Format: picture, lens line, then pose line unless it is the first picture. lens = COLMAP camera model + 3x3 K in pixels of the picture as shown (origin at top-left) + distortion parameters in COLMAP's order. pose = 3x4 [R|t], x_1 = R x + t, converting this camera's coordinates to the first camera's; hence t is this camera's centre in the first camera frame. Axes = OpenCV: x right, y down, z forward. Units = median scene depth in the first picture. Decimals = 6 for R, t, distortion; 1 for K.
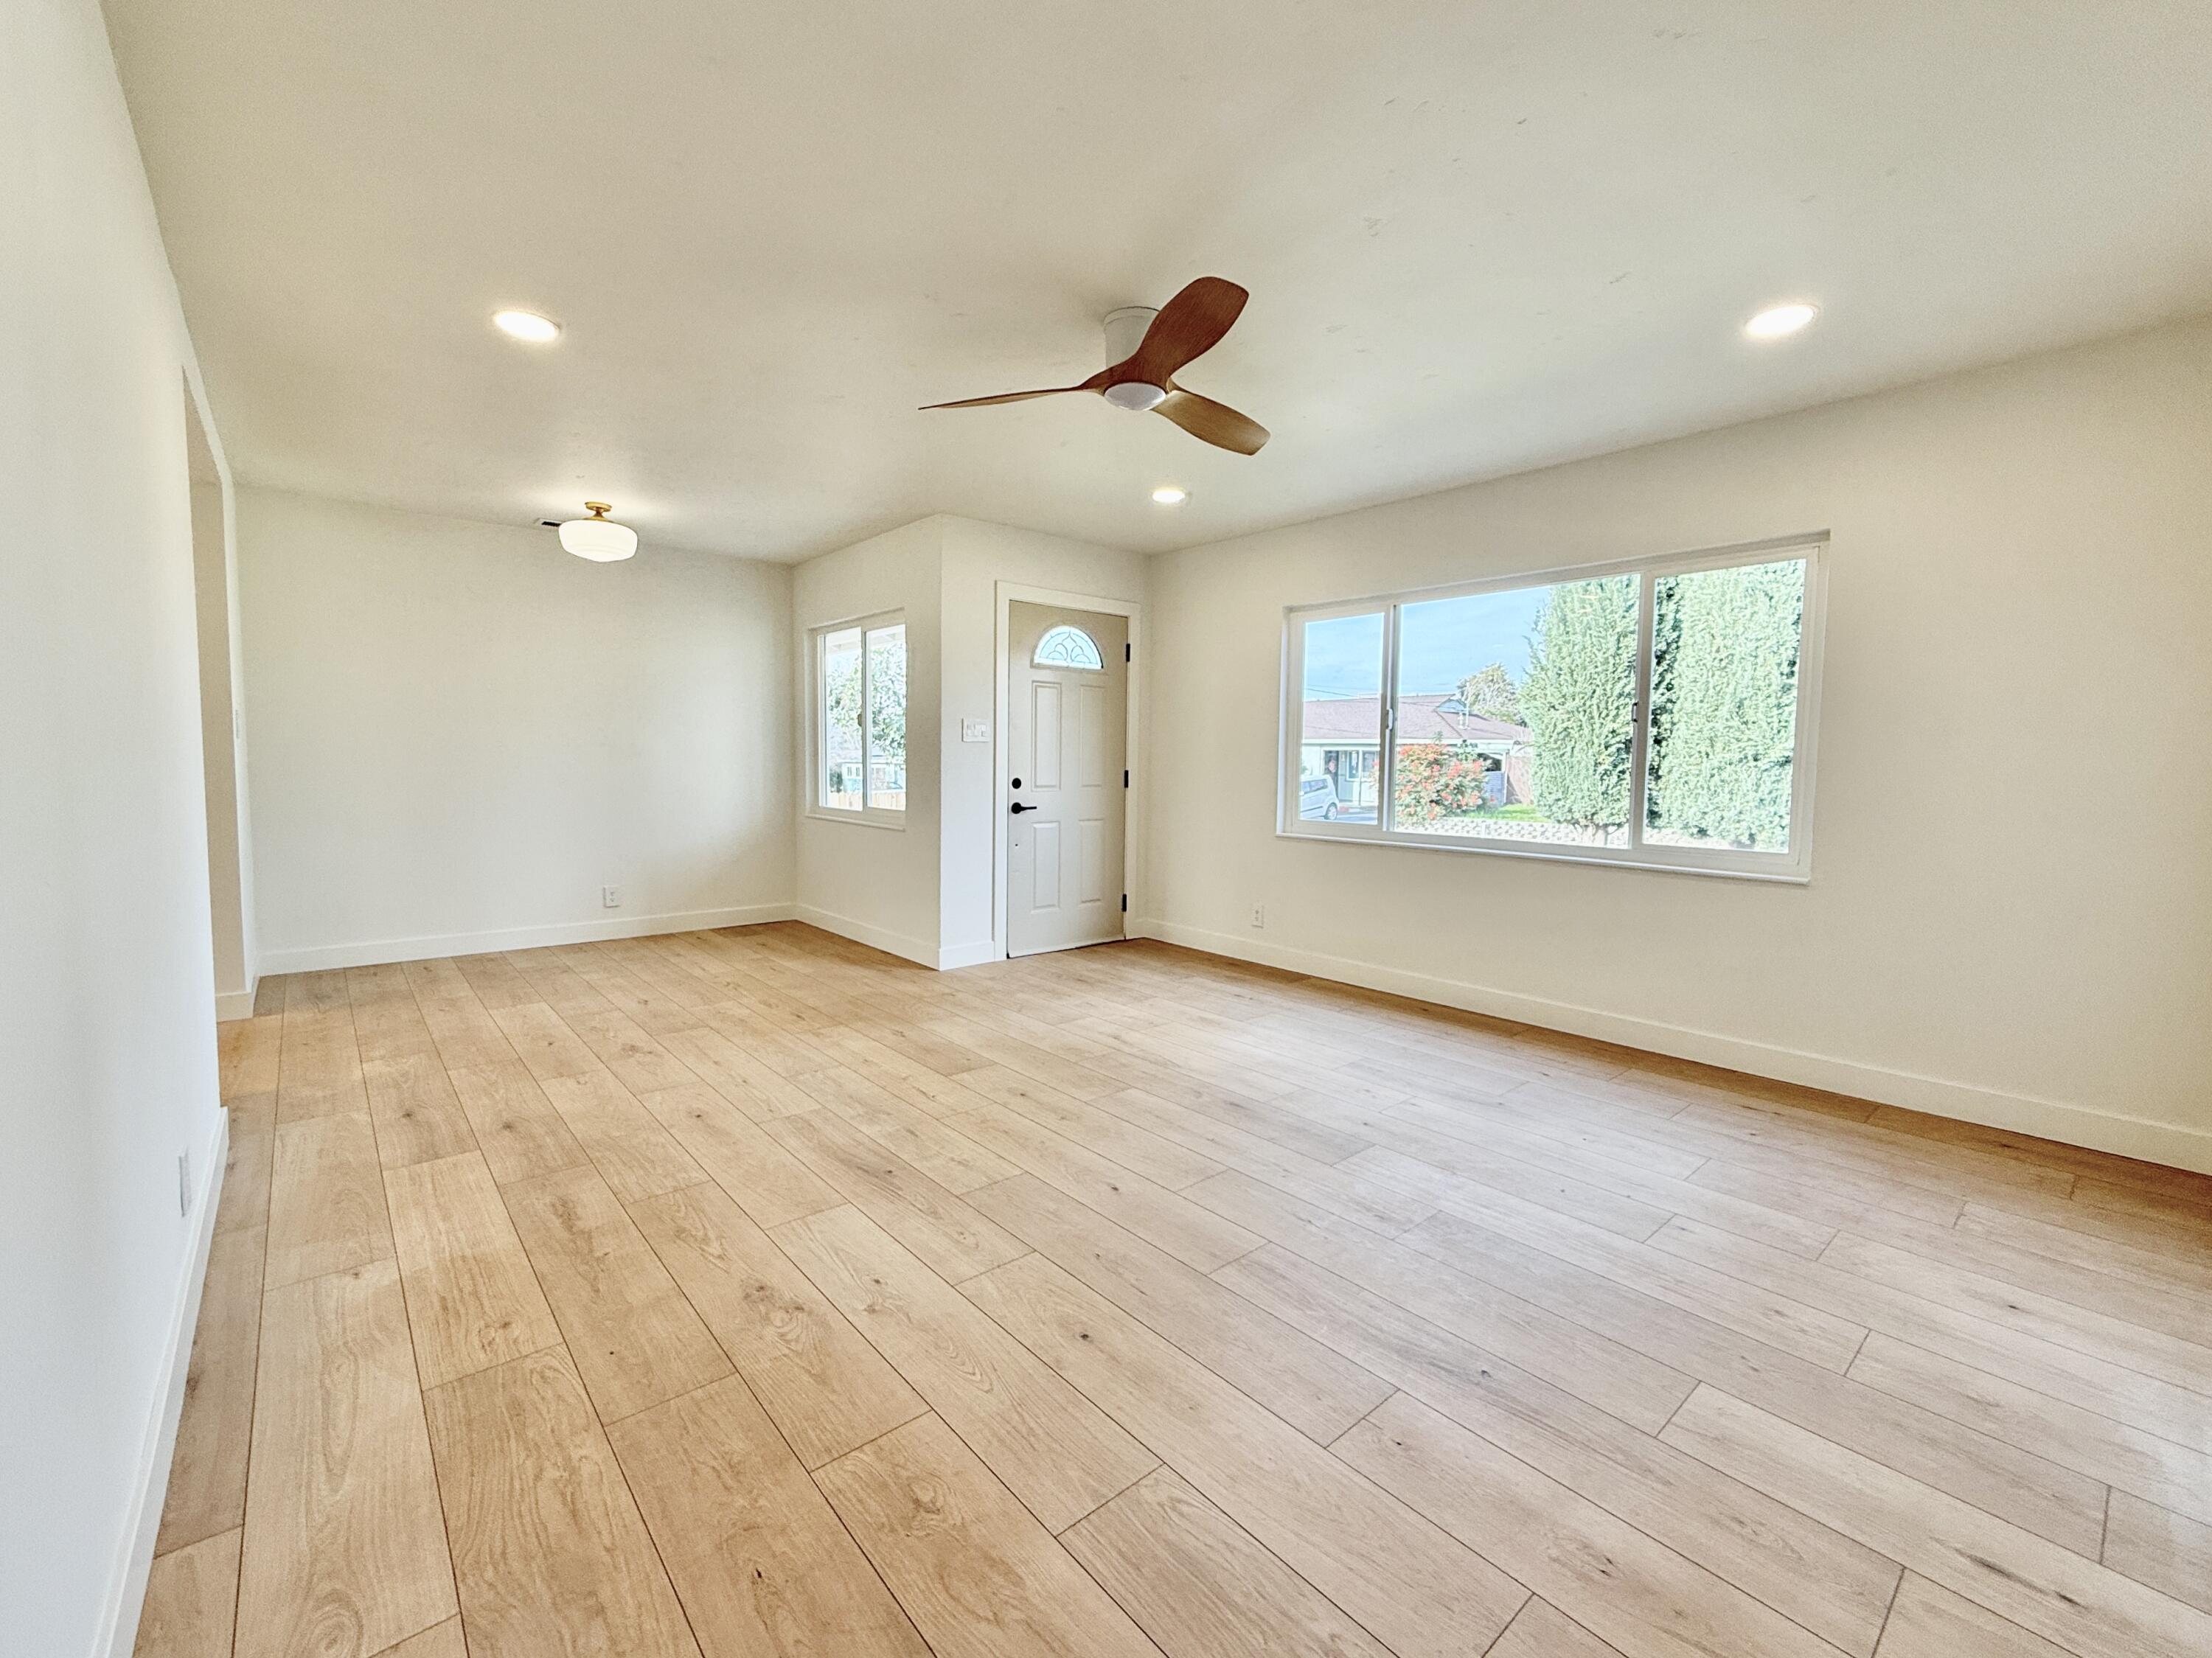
lens RADIAL K [[931.0, 0, 1102.1], [0, 931.0, 825.4], [0, 0, 1]] dist [0.000301, 0.000004]
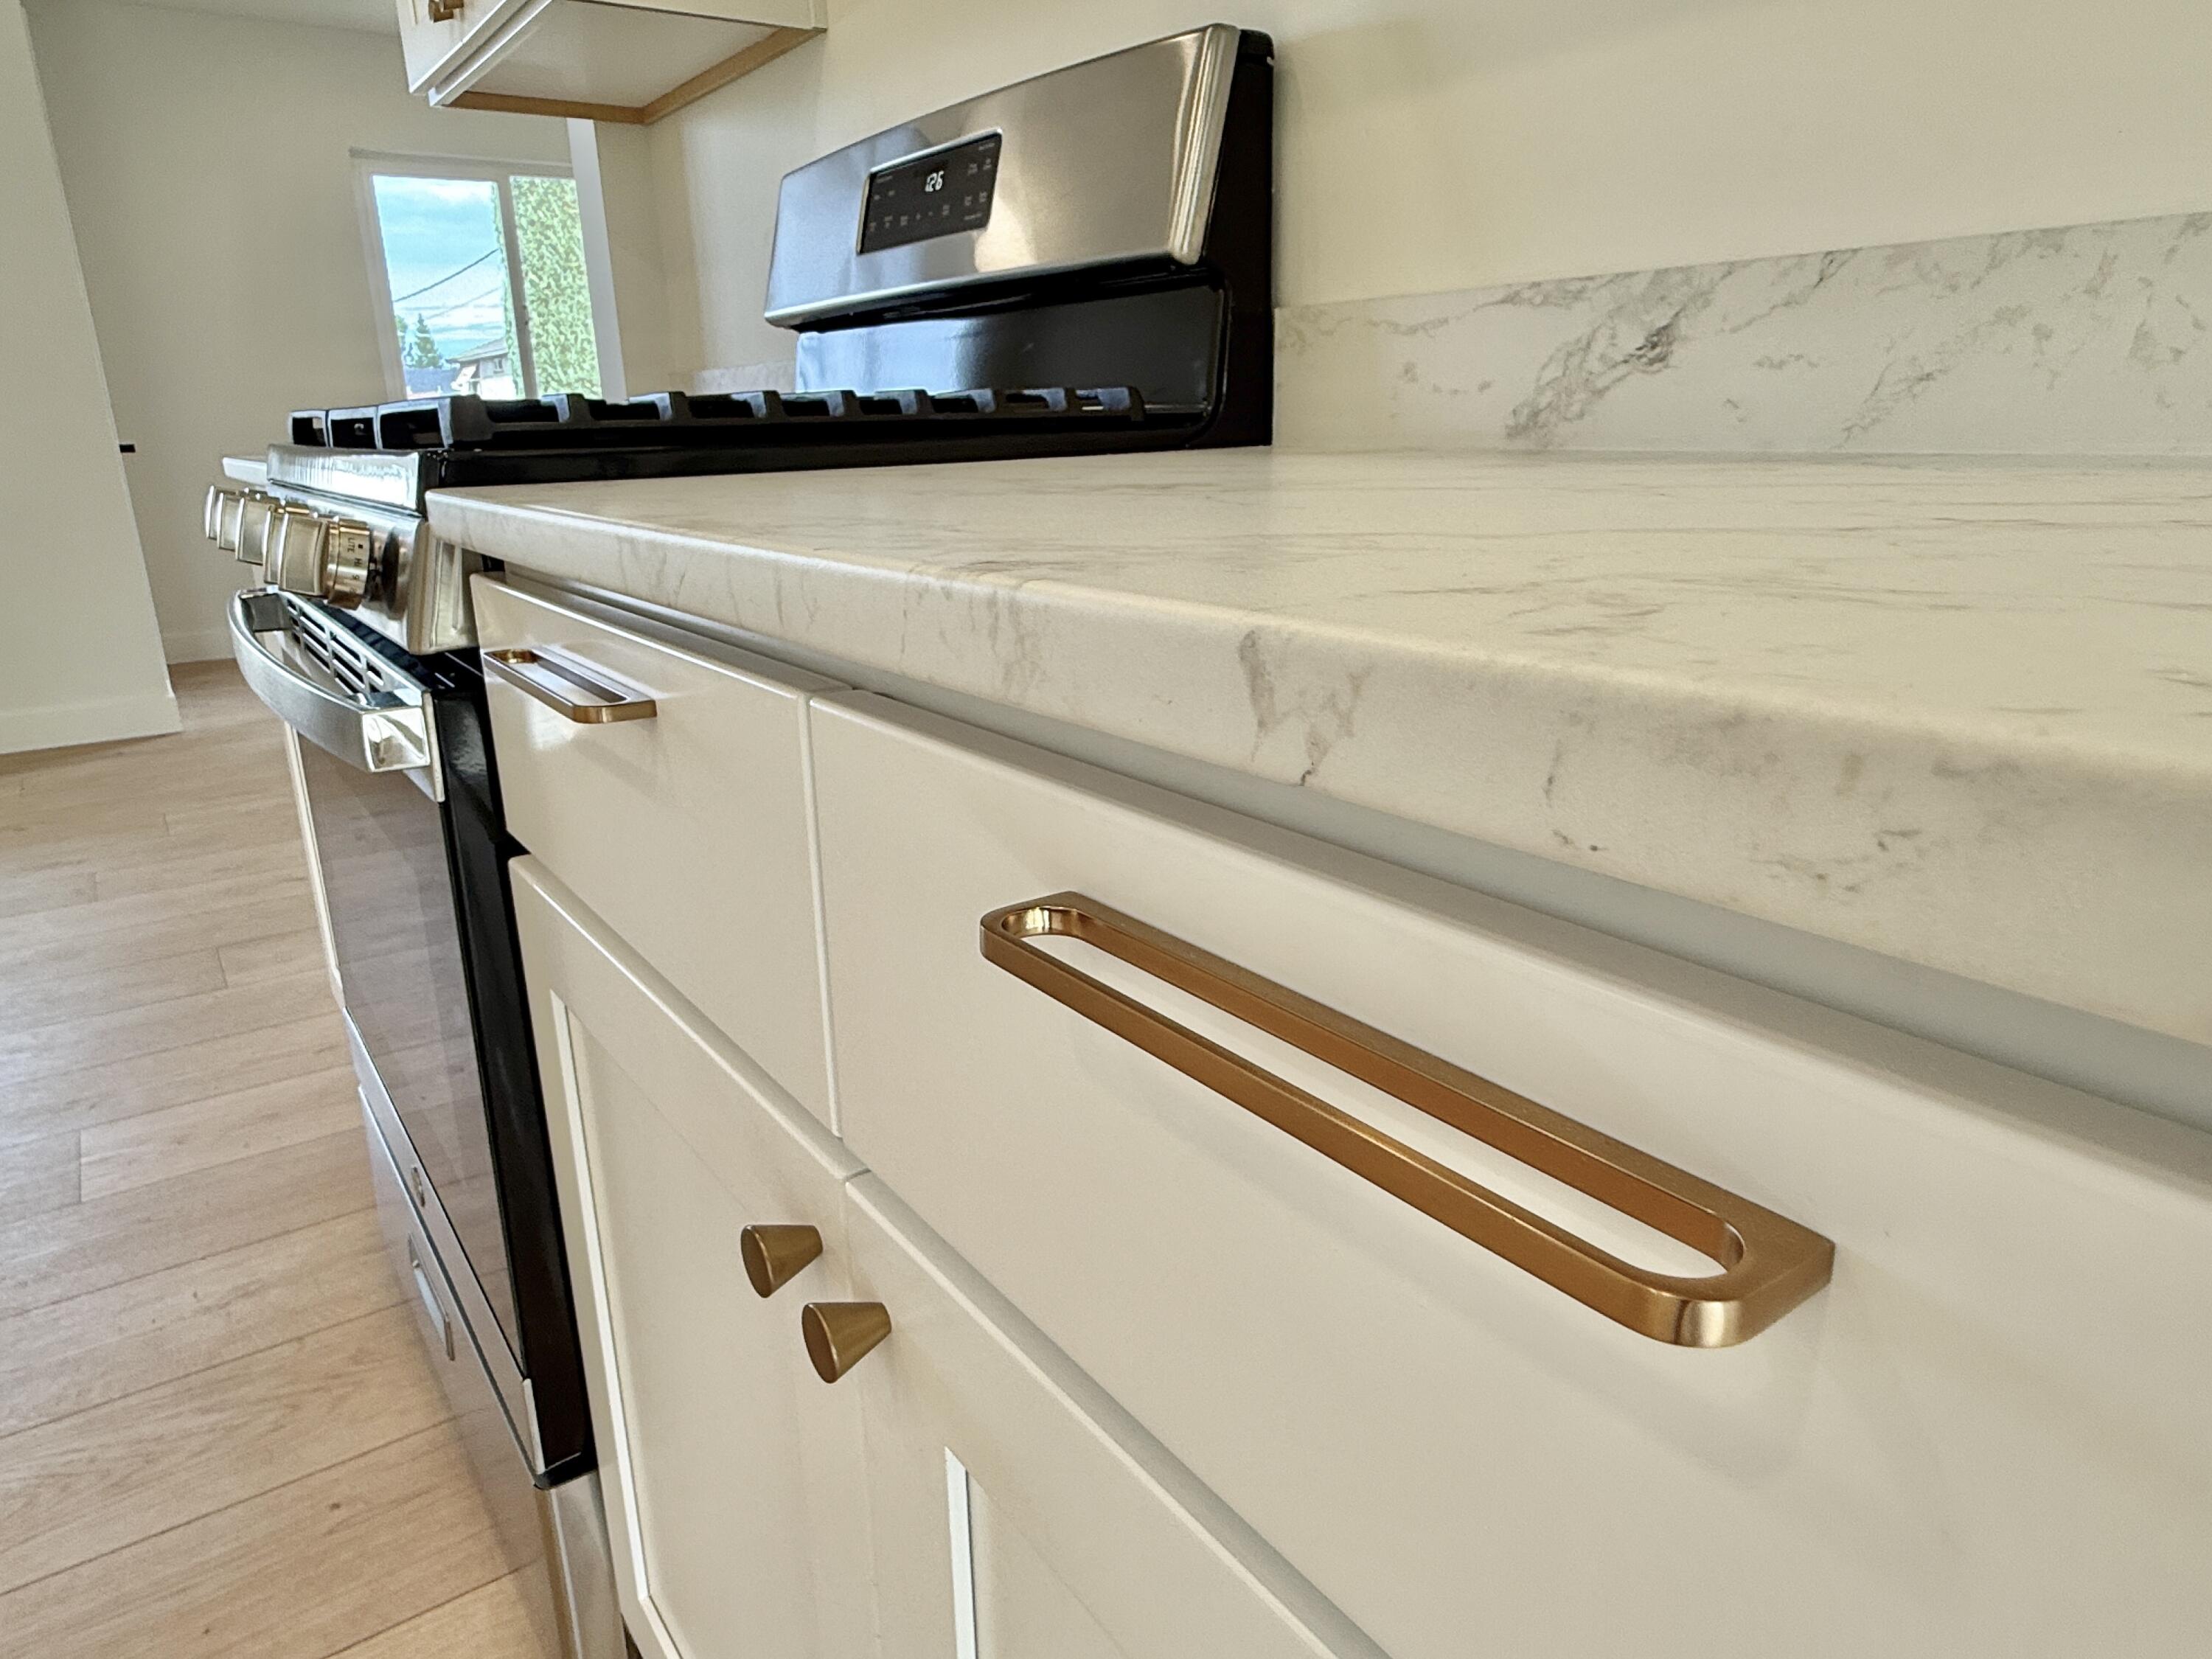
lens RADIAL K [[1368.9, 0, 1054.1], [0, 1368.9, 830.9], [0, 0, 1]] dist [-0.002940, -0.000936]
pose [[0.101551, -0.309409, 0.945491, -1.740232], [0.096290, 0.948999, 0.300215, 0.016911], [-0.990159, 0.060554, 0.126165, 0.631637]]
